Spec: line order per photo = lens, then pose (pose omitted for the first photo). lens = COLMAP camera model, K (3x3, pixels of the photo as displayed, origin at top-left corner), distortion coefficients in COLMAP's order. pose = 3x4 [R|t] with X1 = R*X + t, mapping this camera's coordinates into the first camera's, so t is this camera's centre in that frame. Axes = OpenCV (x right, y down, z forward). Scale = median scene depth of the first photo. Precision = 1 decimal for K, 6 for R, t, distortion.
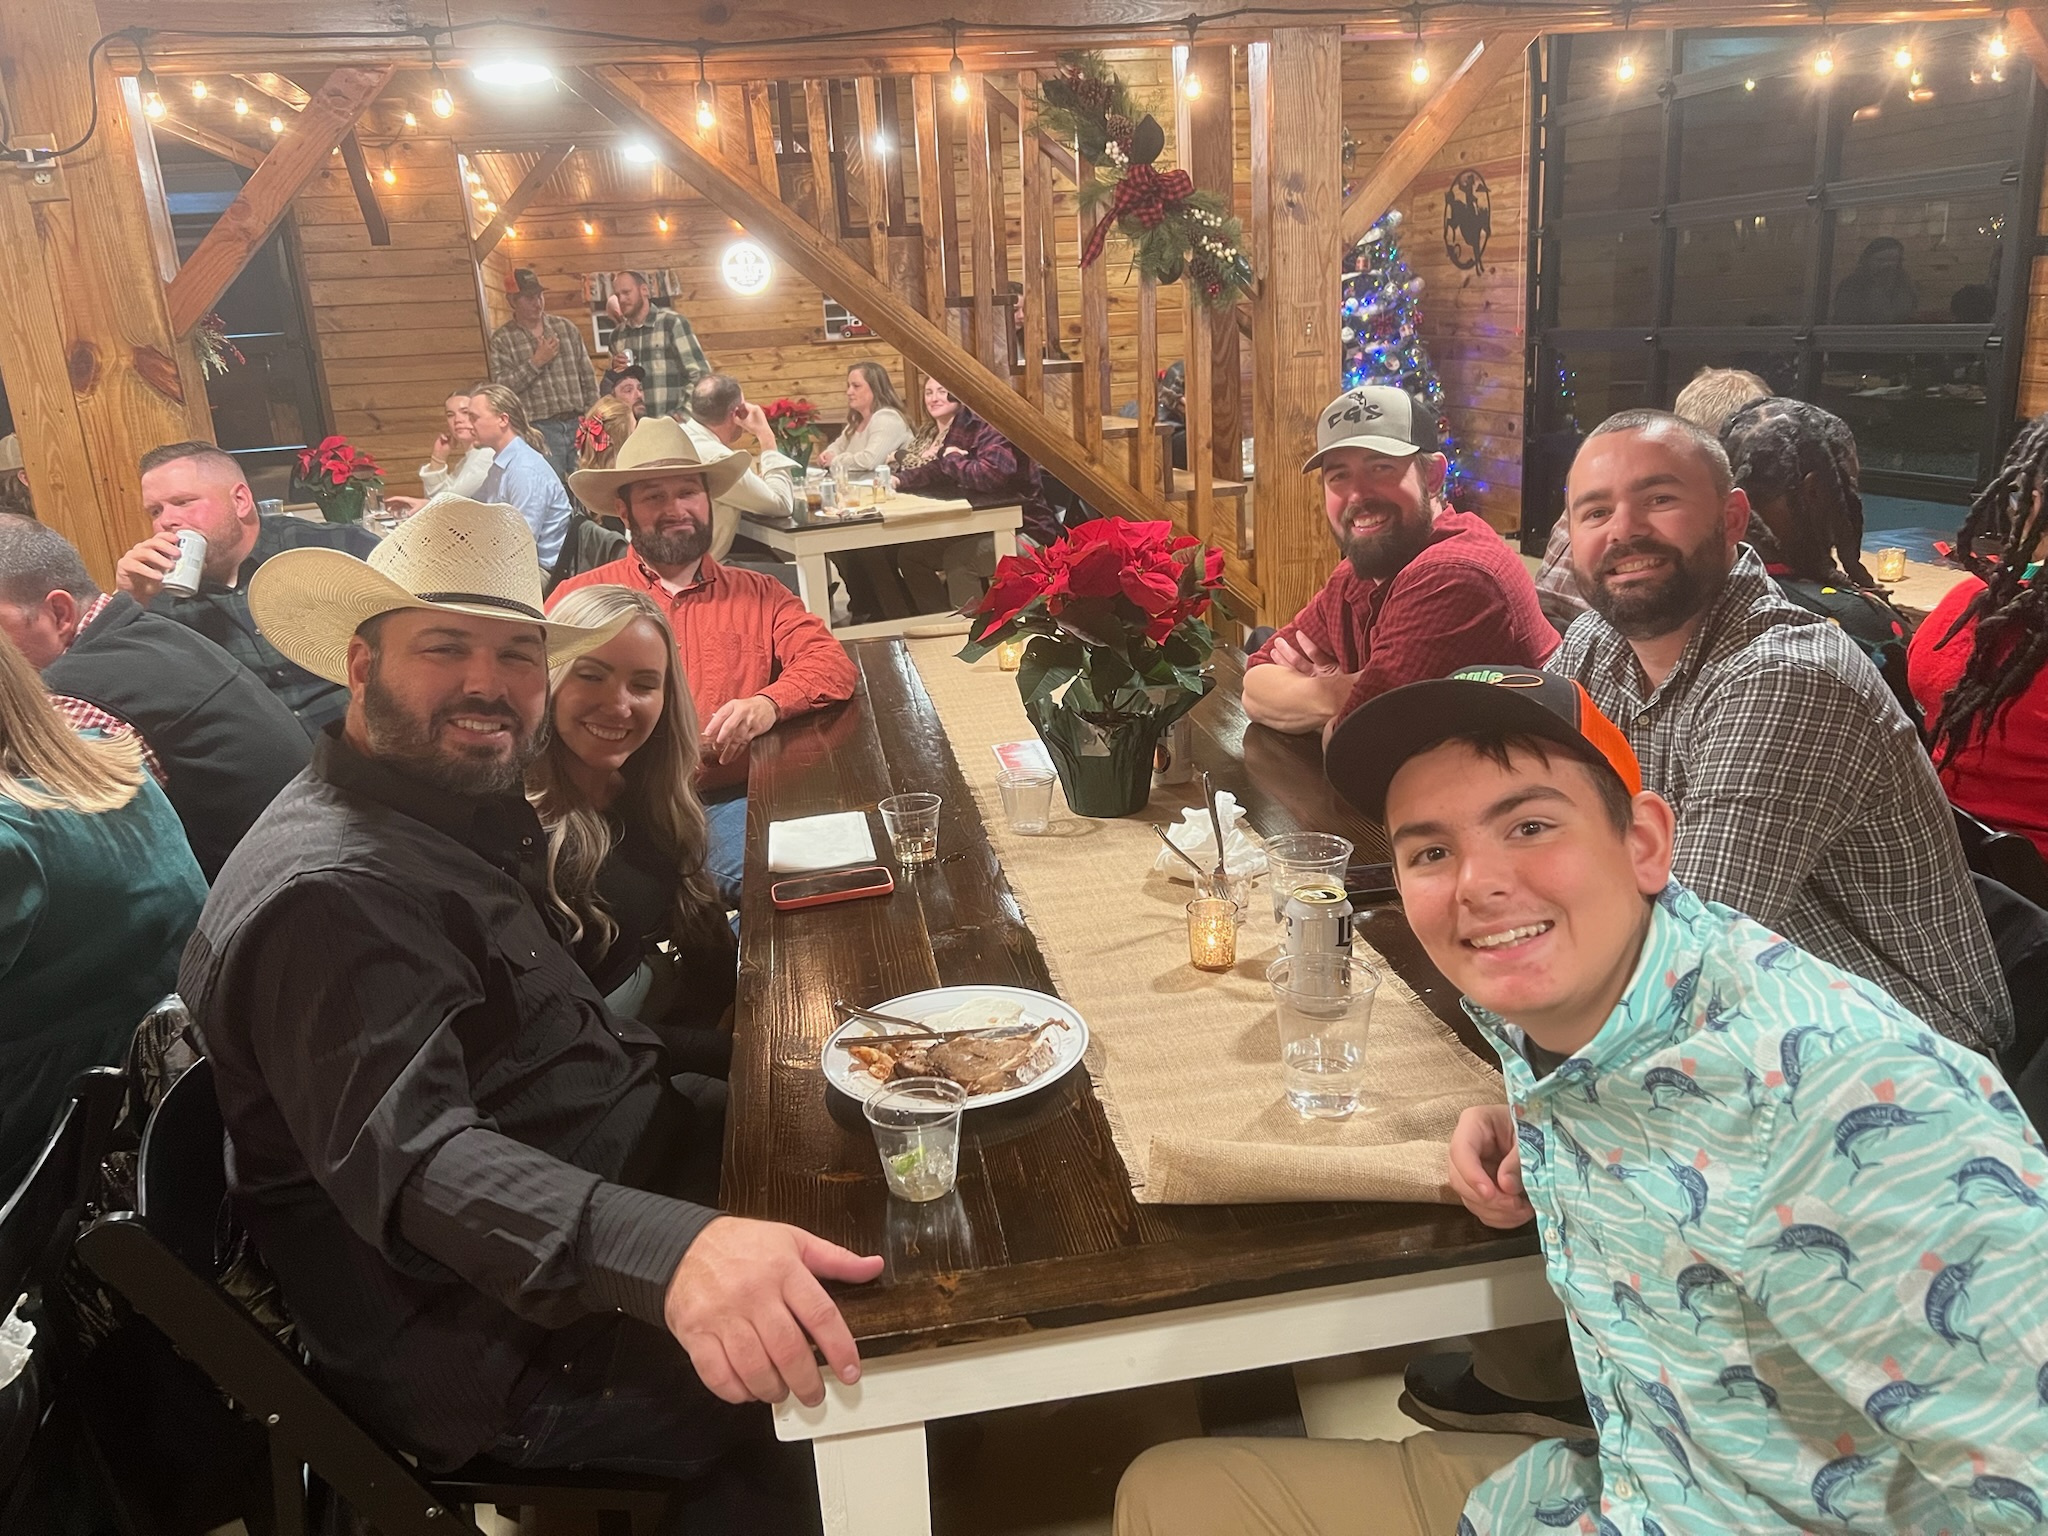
lens RADIAL K [[1533.4, 0, 1031.6], [0, 1533.4, 772.8], [0, 0, 1]] dist [0.038433, -0.046702]
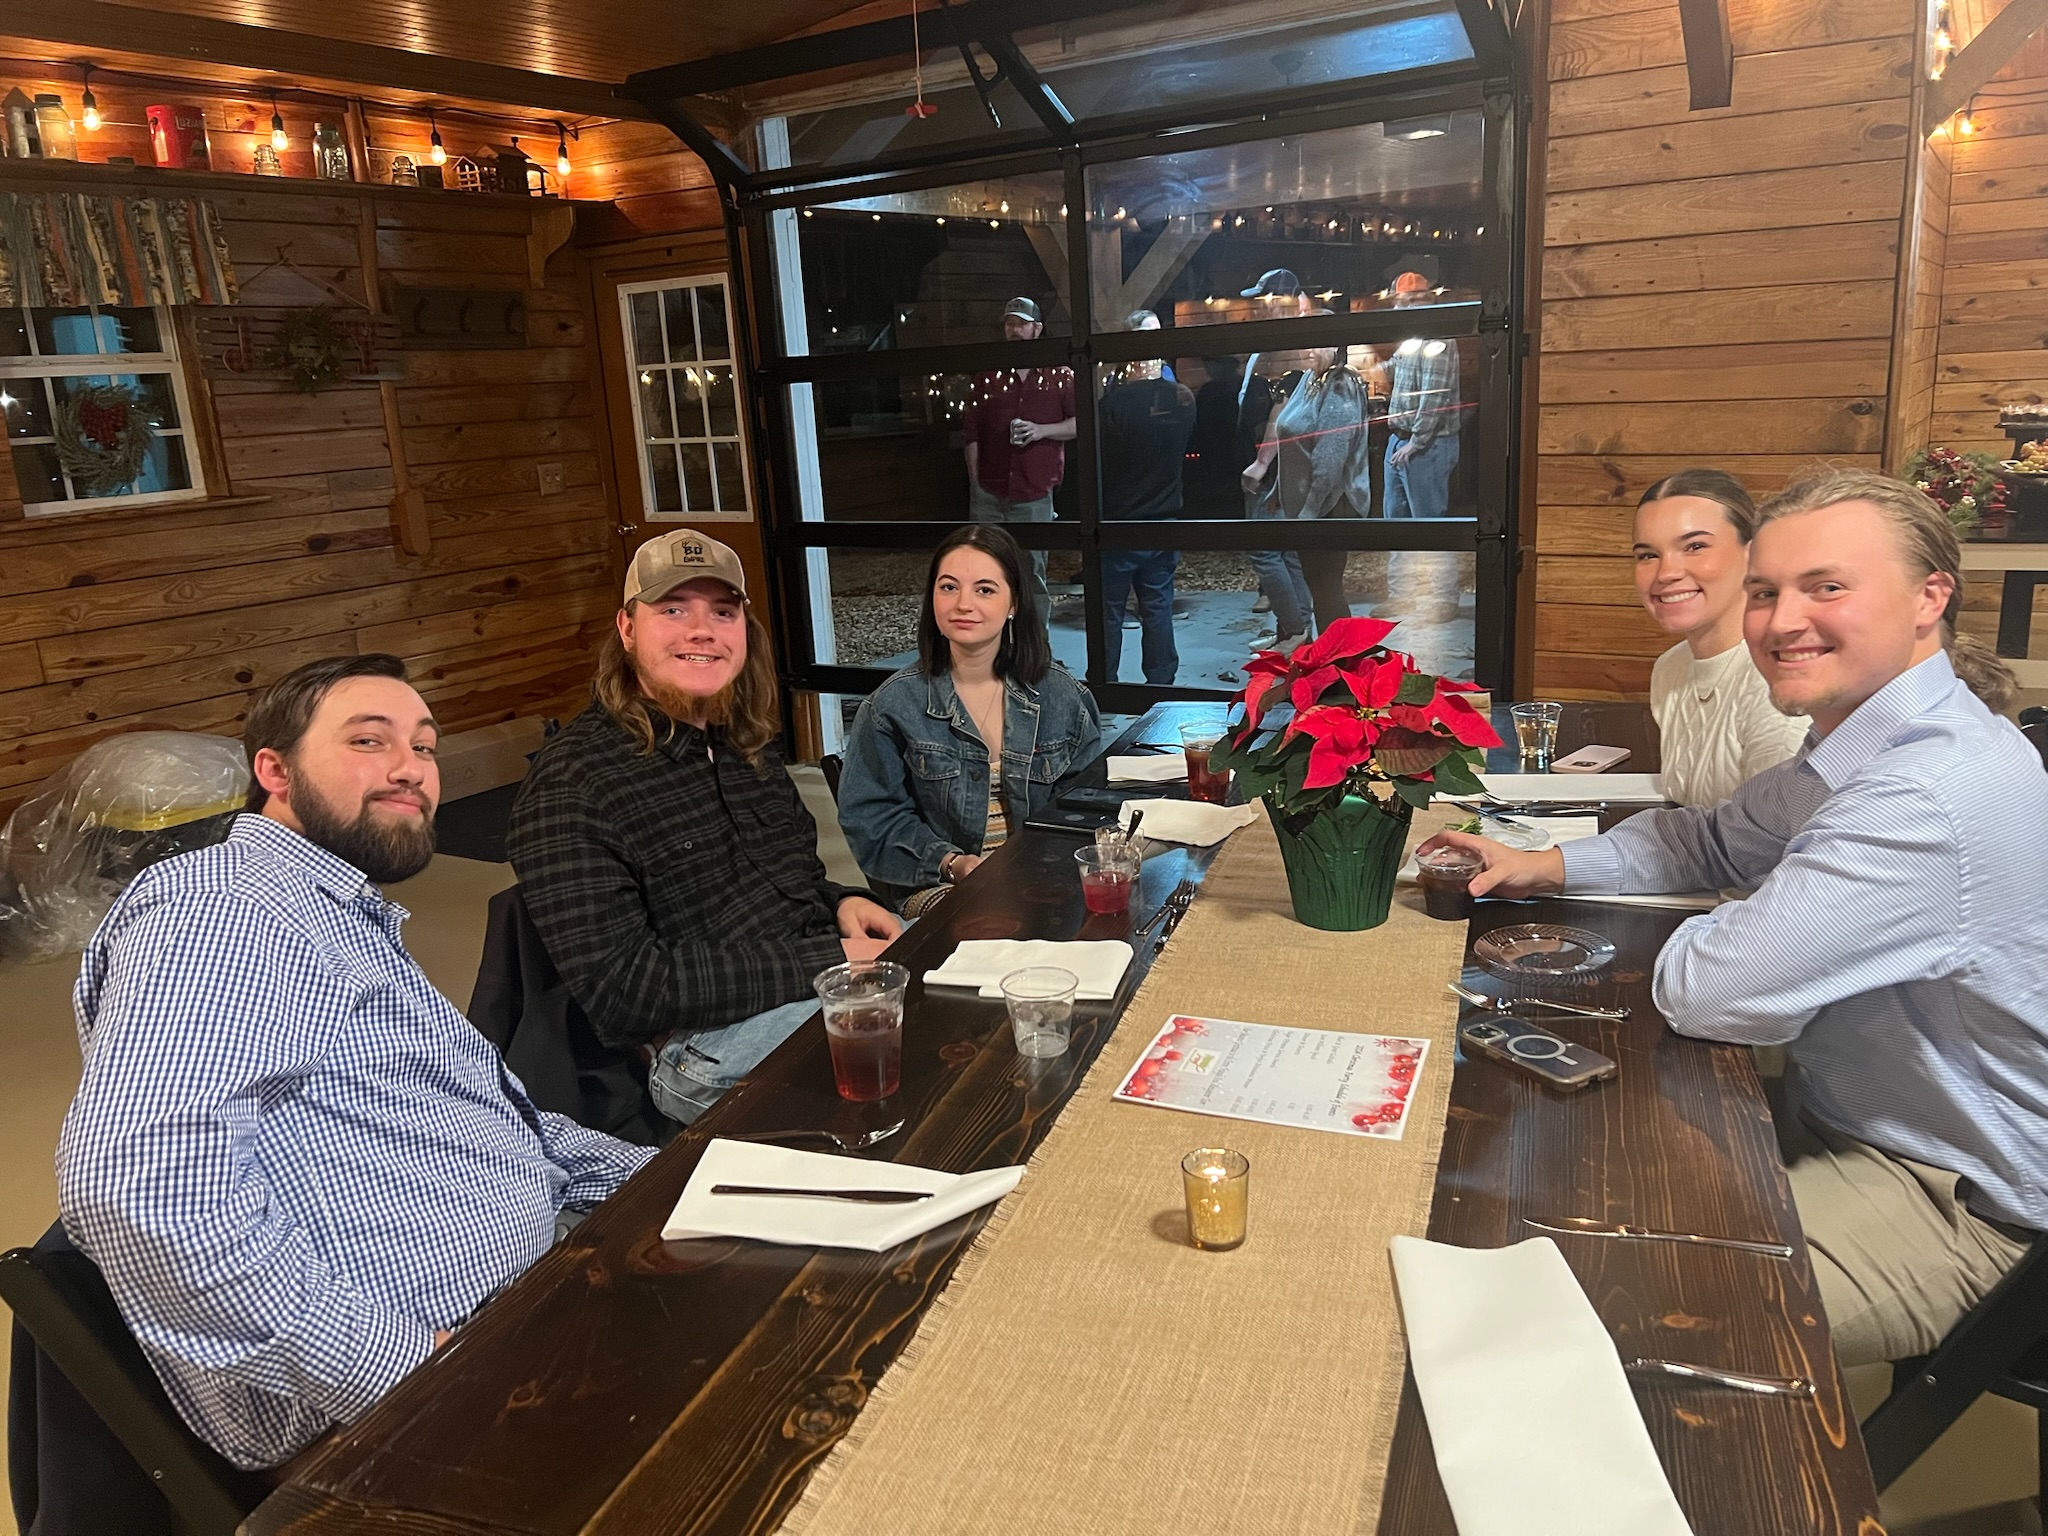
lens RADIAL K [[1533.4, 0, 1031.6], [0, 1533.4, 772.8], [0, 0, 1]] dist [0.038433, -0.046702]
pose [[0.699830, 0.200996, -0.685447, -0.207910], [-0.192057, 0.977206, 0.090462, -0.151212], [0.688005, 0.068338, 0.722481, 0.544525]]
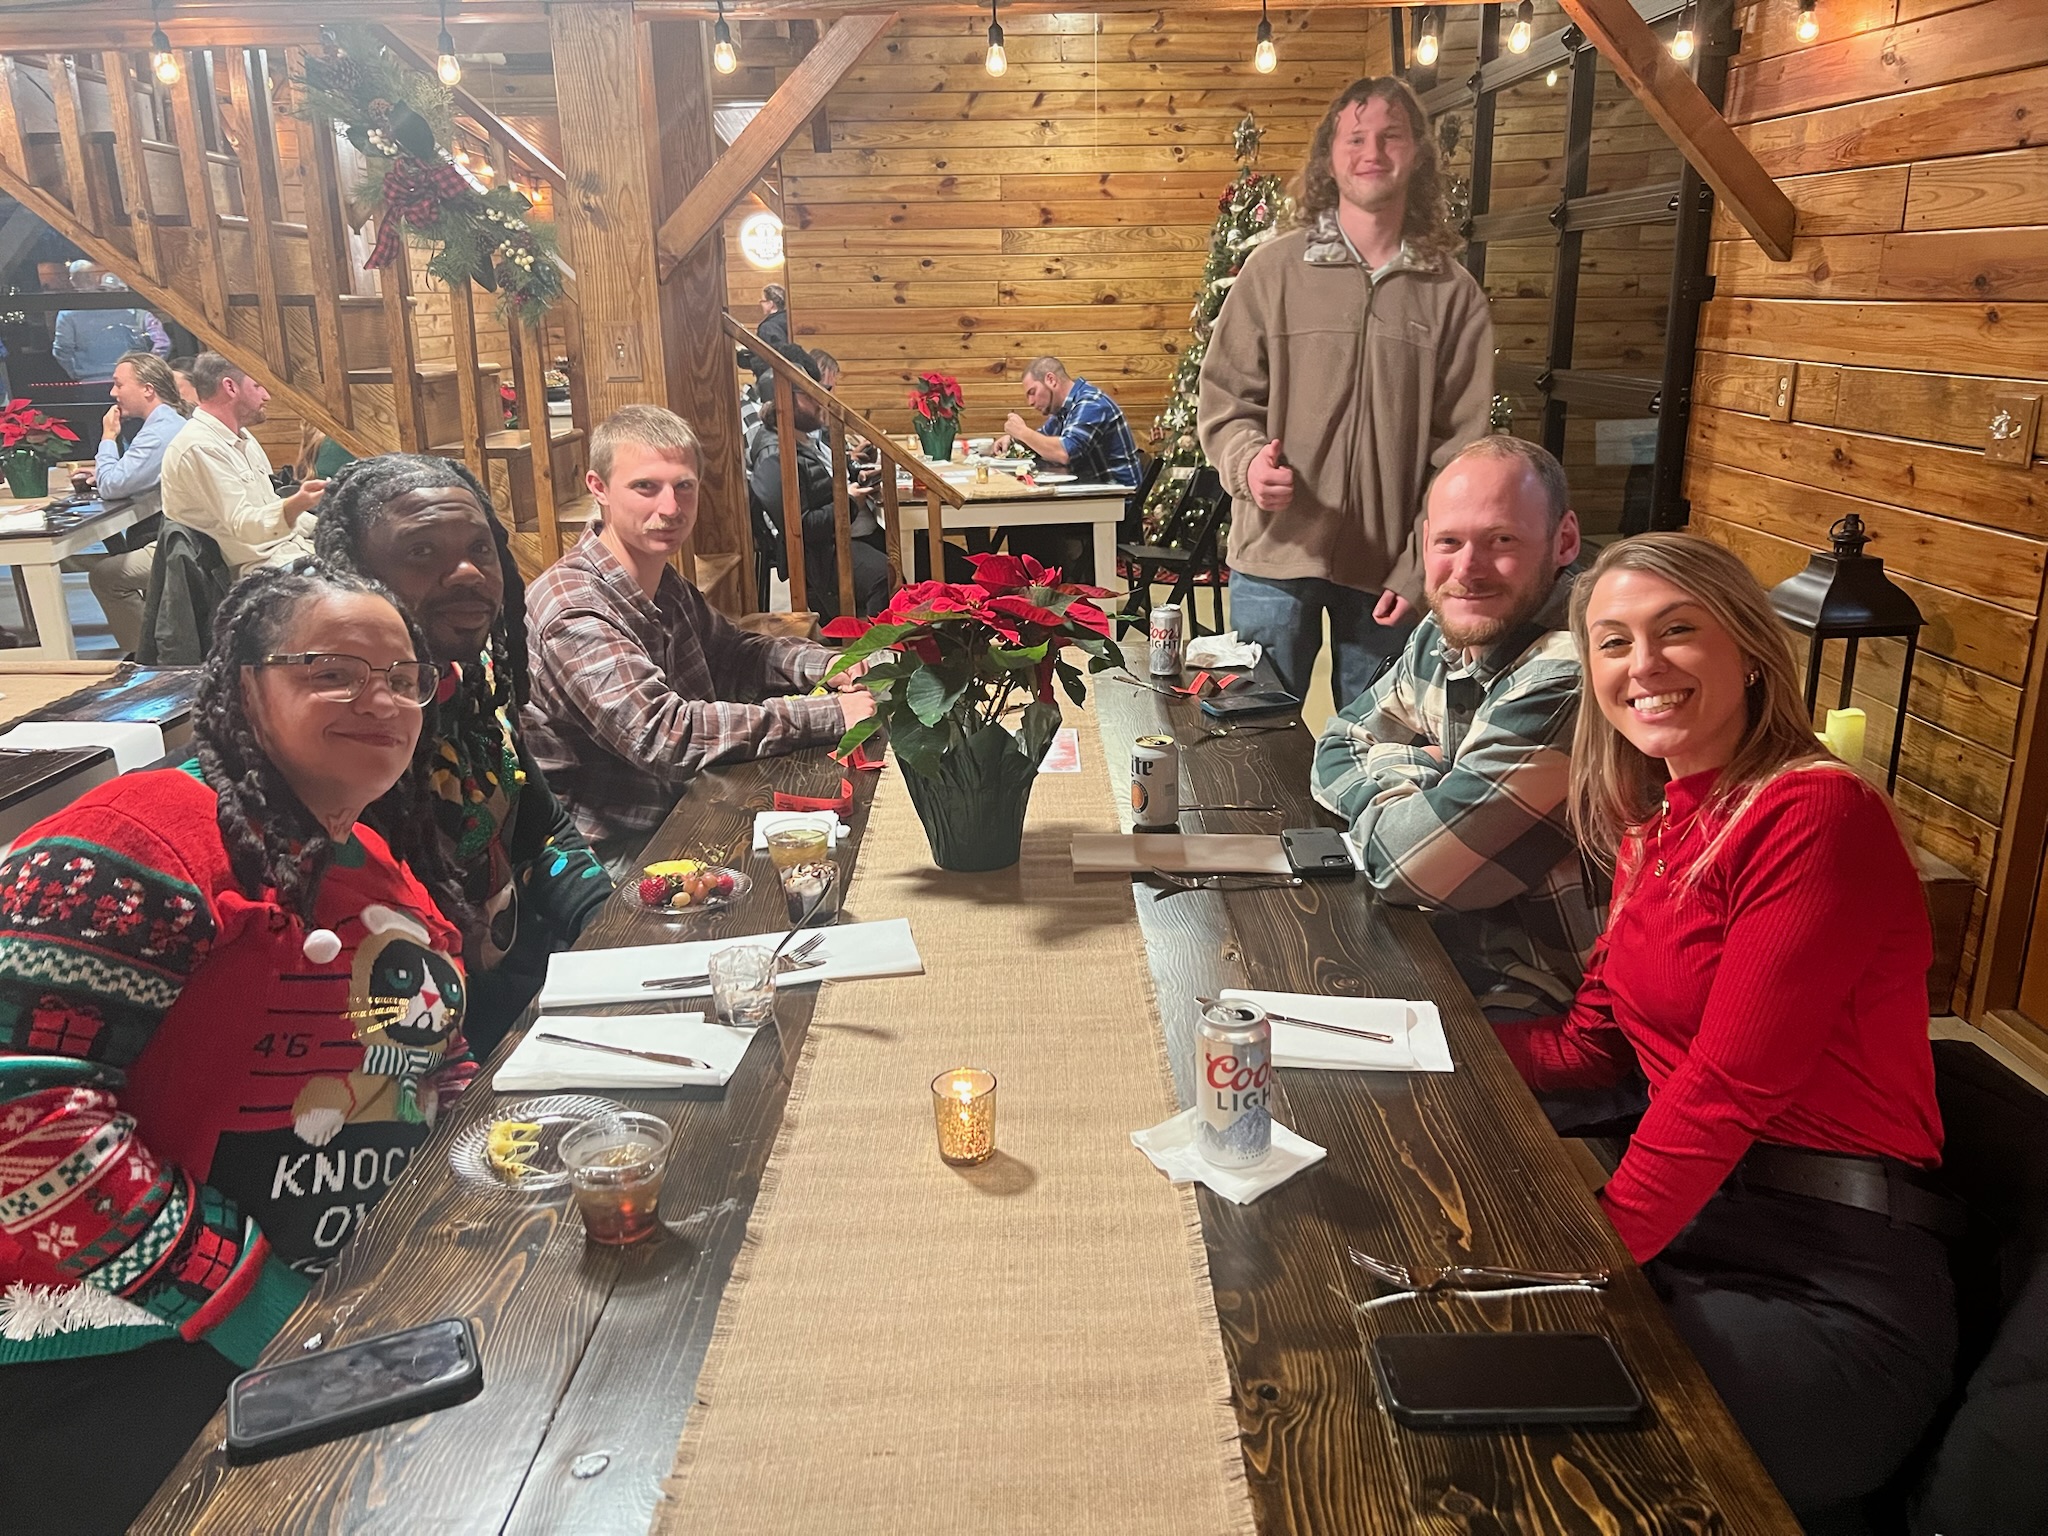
lens RADIAL K [[1551.4, 0, 1024.0], [0, 1551.4, 768.0], [0, 0, 1]] dist [0.033933, -0.008548]
pose [[0.978539, 0.099070, -0.180685, 0.295047], [-0.097213, 0.995080, 0.019128, -0.045713], [0.181692, -0.001153, 0.983355, 0.084121]]
